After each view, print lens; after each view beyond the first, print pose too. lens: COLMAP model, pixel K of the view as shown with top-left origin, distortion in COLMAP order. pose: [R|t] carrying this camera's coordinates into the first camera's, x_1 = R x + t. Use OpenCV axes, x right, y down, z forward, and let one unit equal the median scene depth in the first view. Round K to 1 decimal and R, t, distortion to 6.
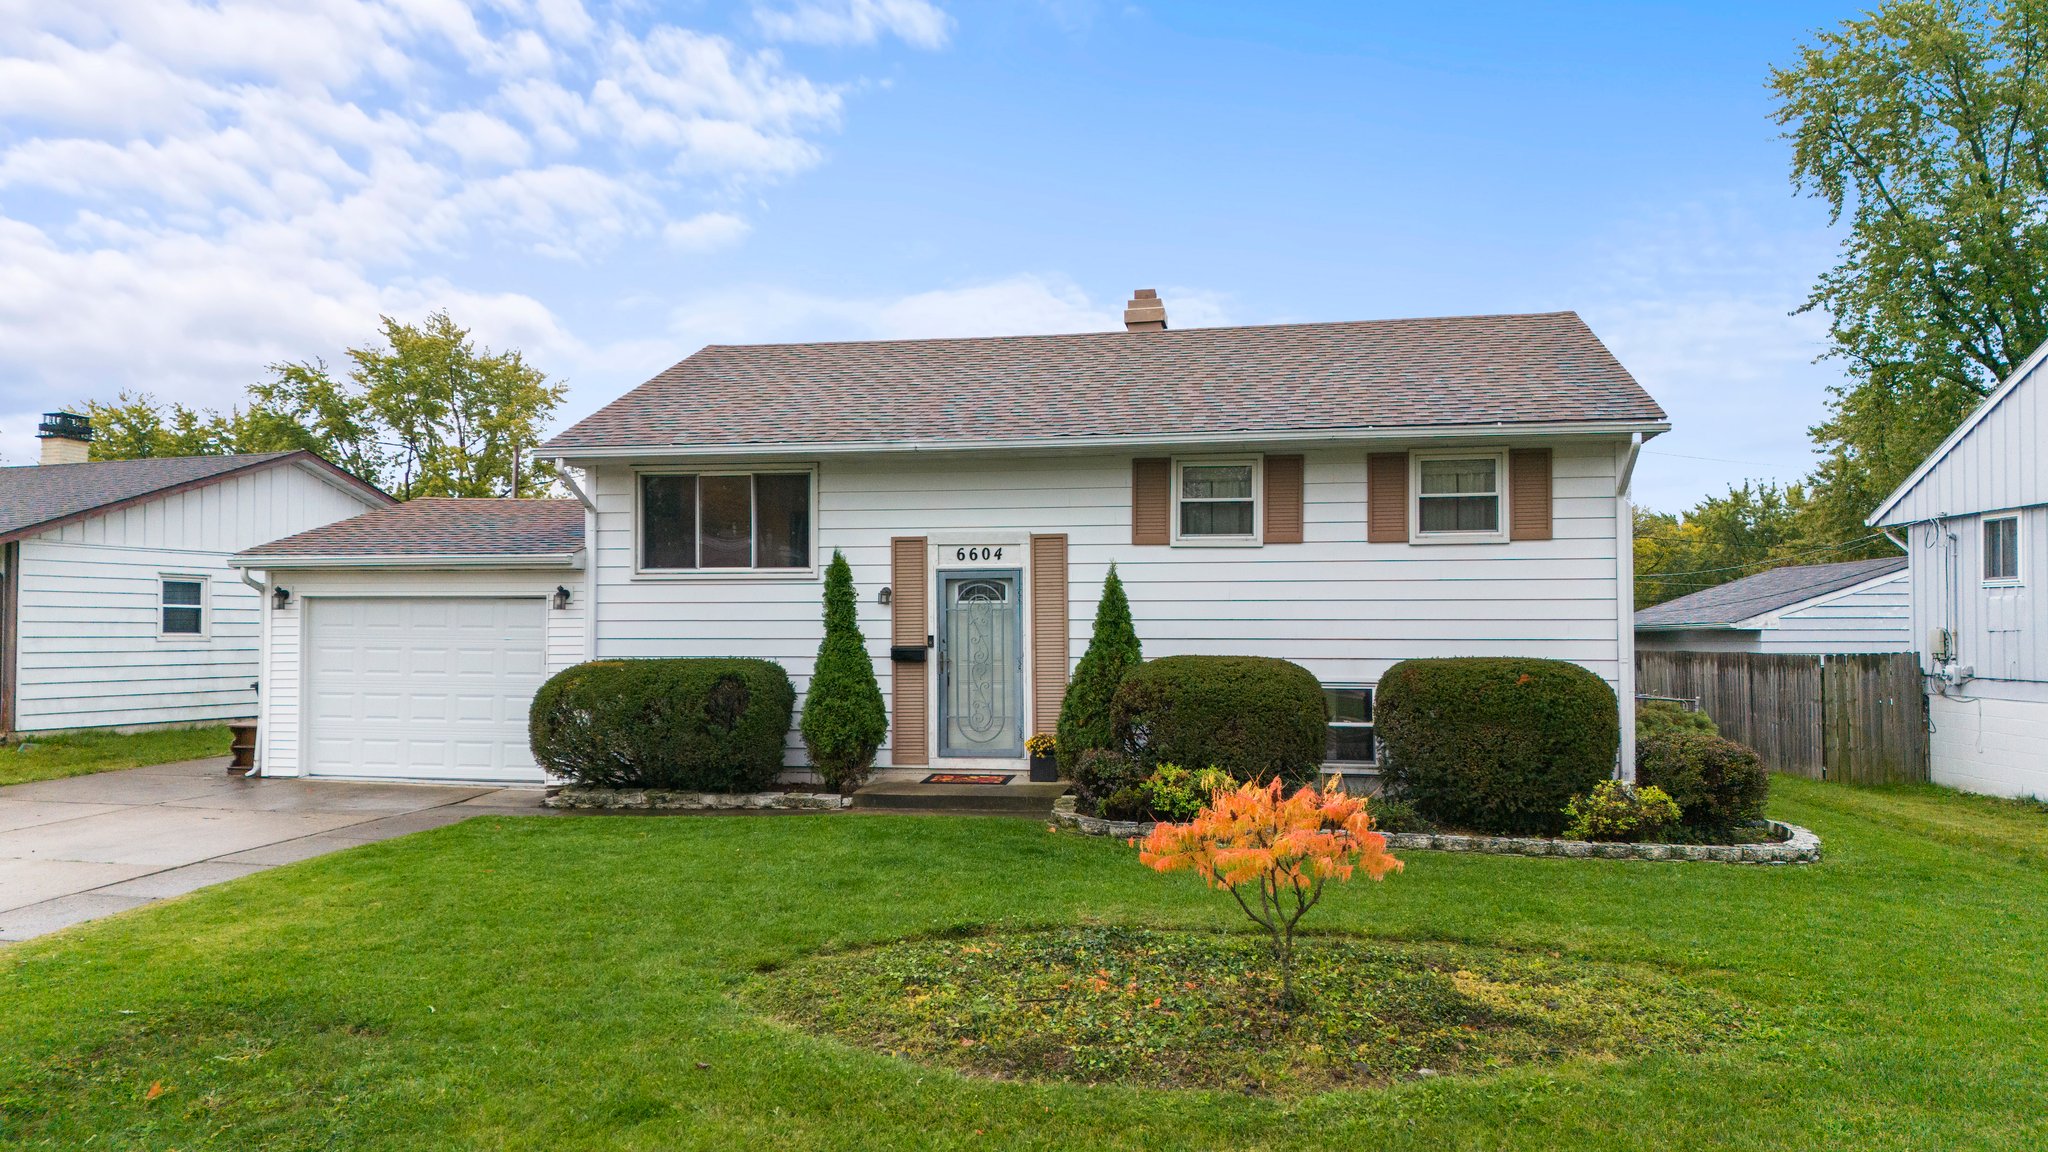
lens RADIAL K [[1502.7, 0, 1026.2], [0, 1502.7, 599.0], [0, 0, 1]] dist [0.075498, -0.078696]
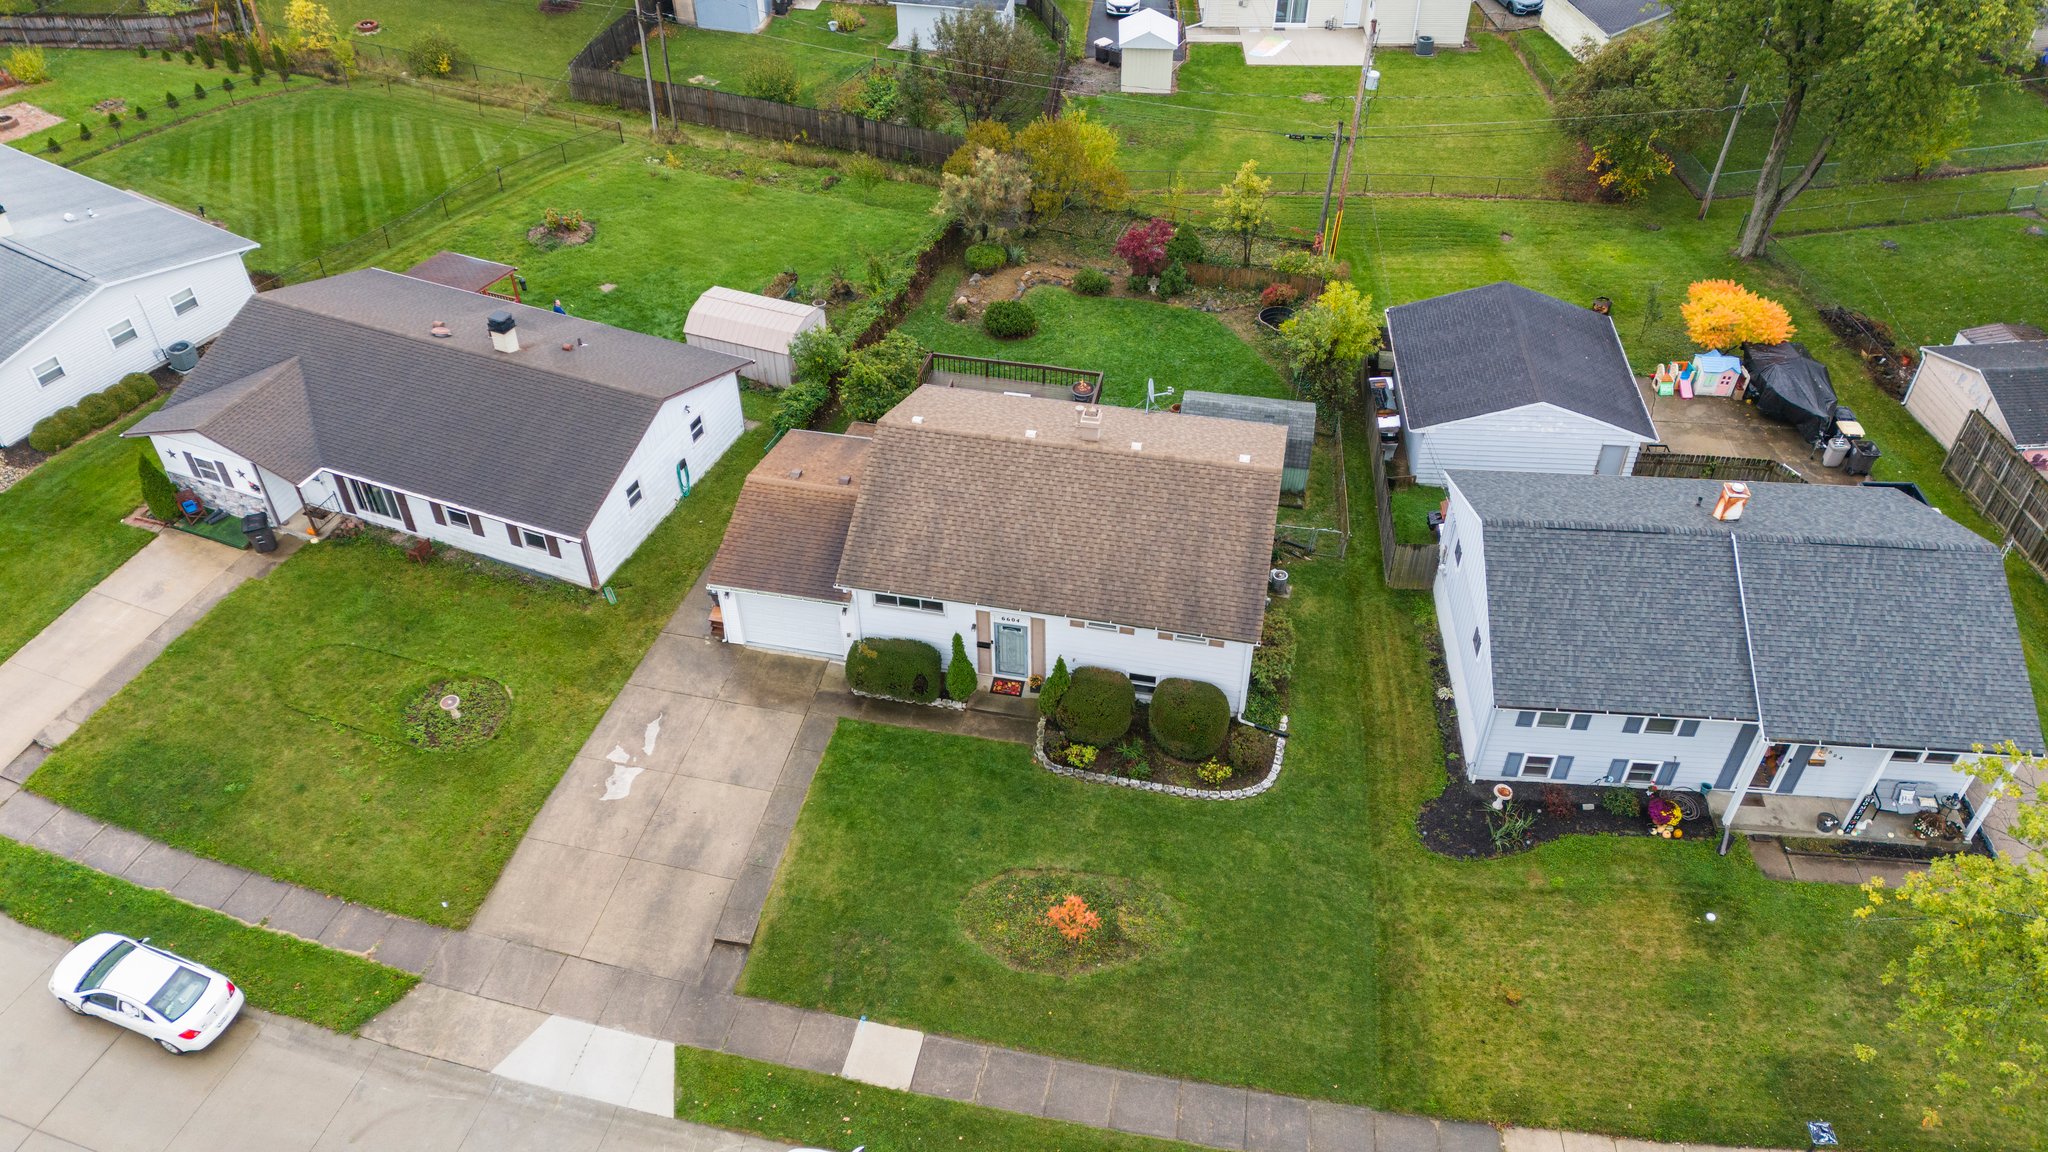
lens RADIAL K [[1496.0, 0, 1024.0], [0, 1496.0, 576.0], [0, 0, 1]] dist [0.083411, -0.086065]
pose [[0.999733, 0.014275, -0.018194, 0.036915], [0.001907, 0.733187, 0.680025, -1.821968], [0.023047, -0.679878, 0.732963, -0.815104]]
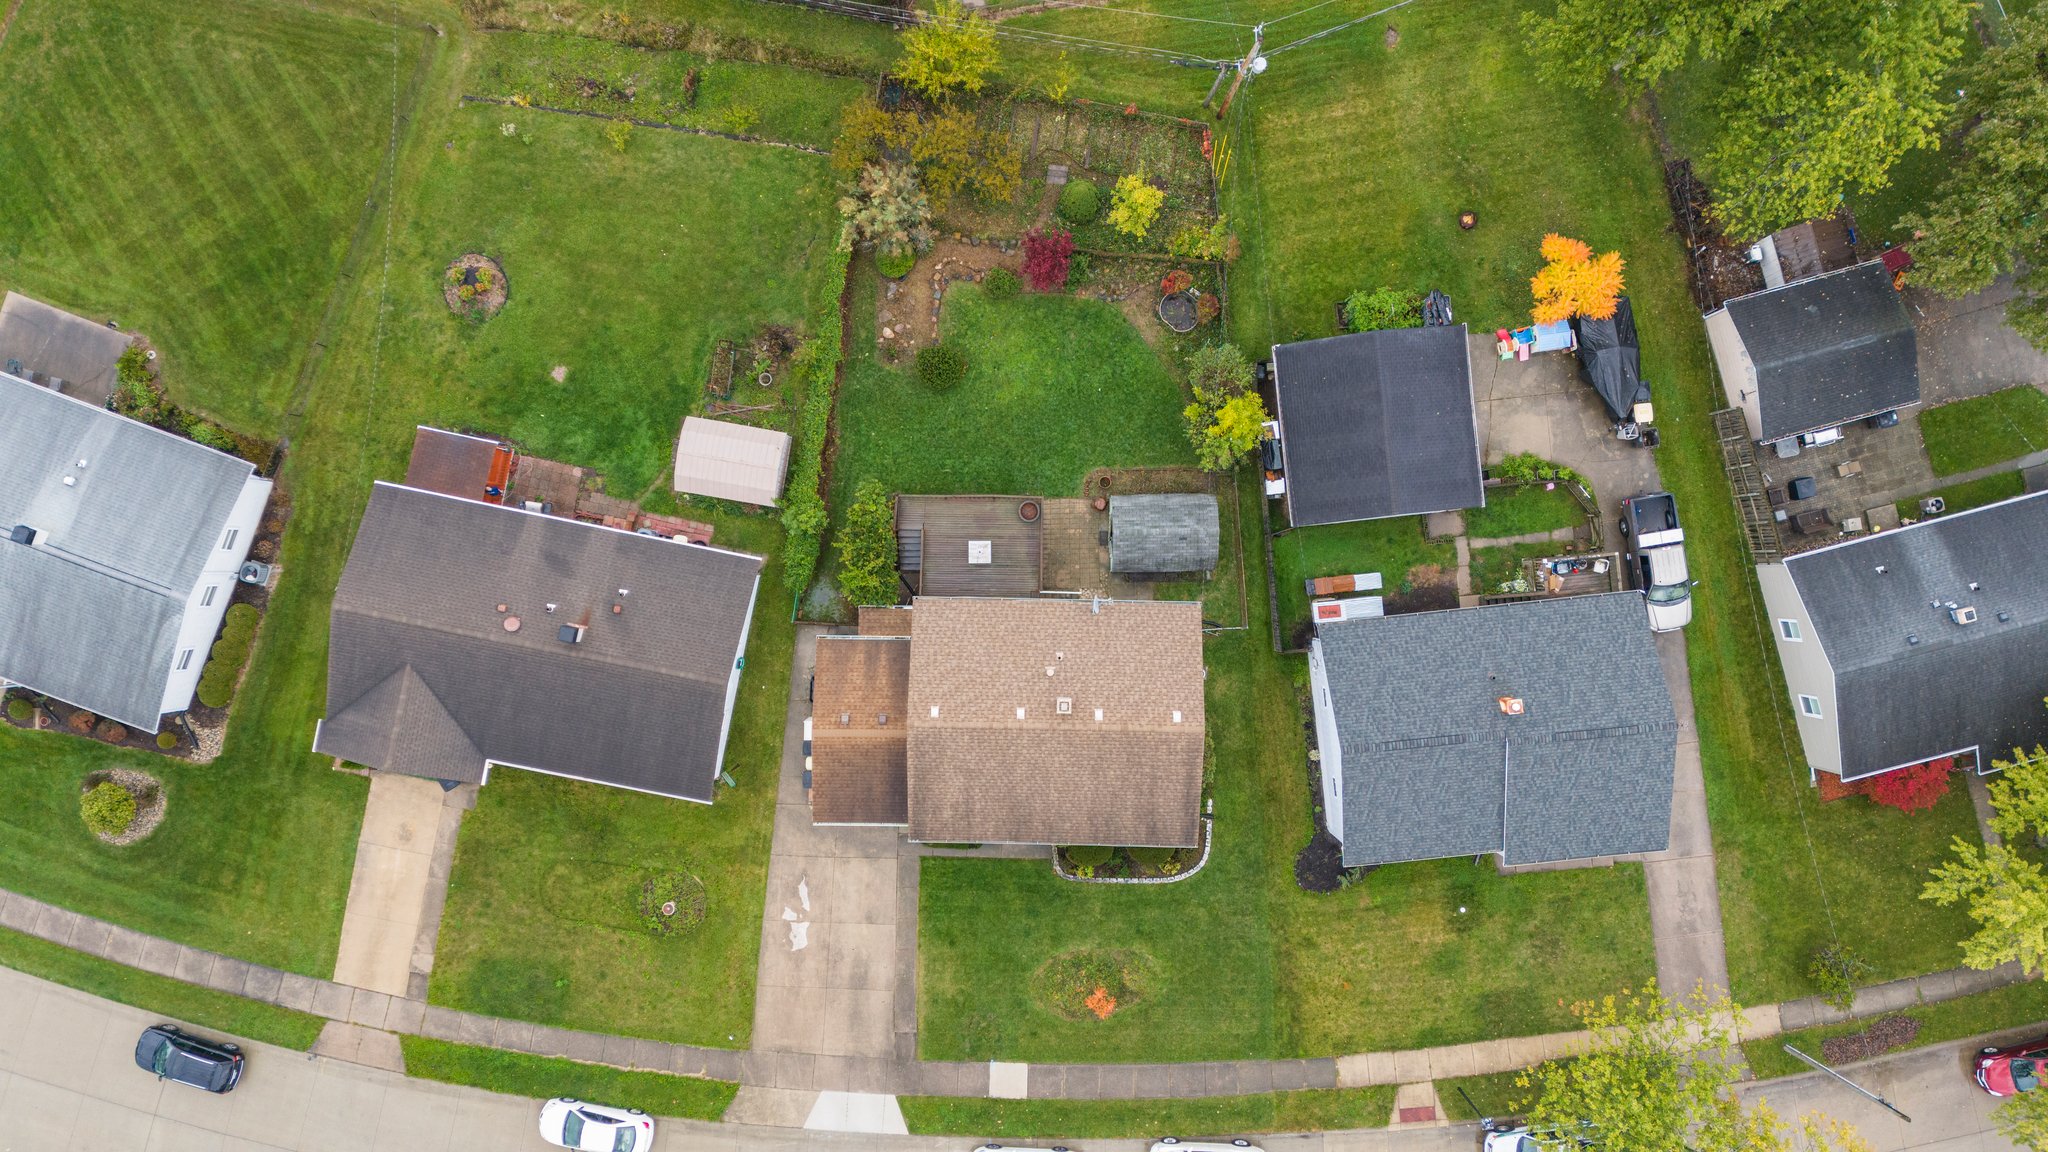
lens RADIAL K [[1496.0, 0, 1024.0], [0, 1496.0, 576.0], [0, 0, 1]] dist [0.083411, -0.086065]
pose [[0.987071, -0.160278, -0.001317, 0.063848], [-0.002833, -0.025661, 0.999667, -3.788710], [-0.160258, -0.986738, -0.025784, 1.707686]]
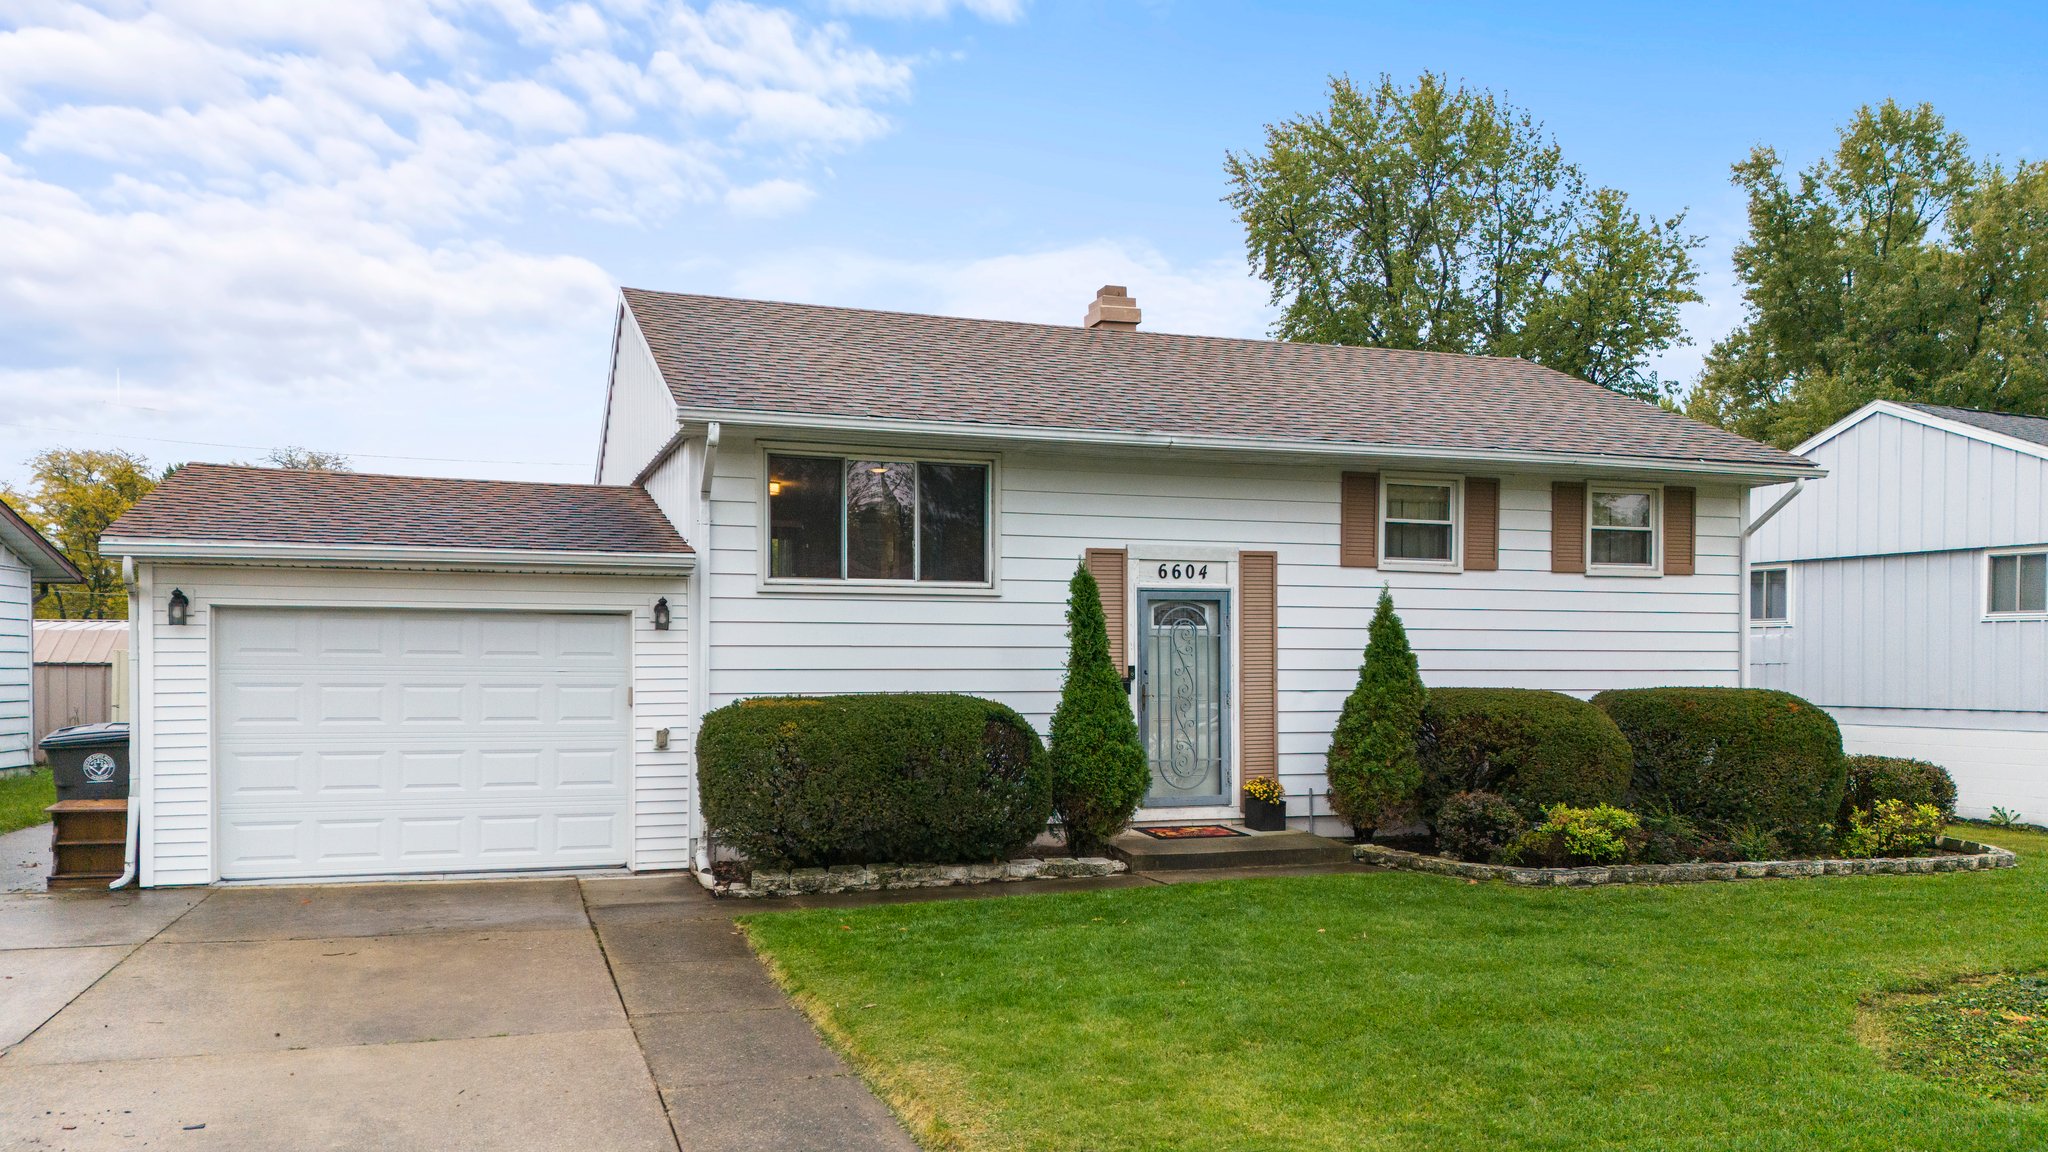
lens RADIAL K [[1541.9, 0, 1018.7], [0, 1541.9, 674.1], [0, 0, 1]] dist [0.025268, -0.000408]
pose [[0.869419, -0.001128, 0.494075, -0.552052], [-0.010442, 0.999732, 0.020658, 0.011454], [-0.493966, -0.023120, 0.869174, 0.280917]]
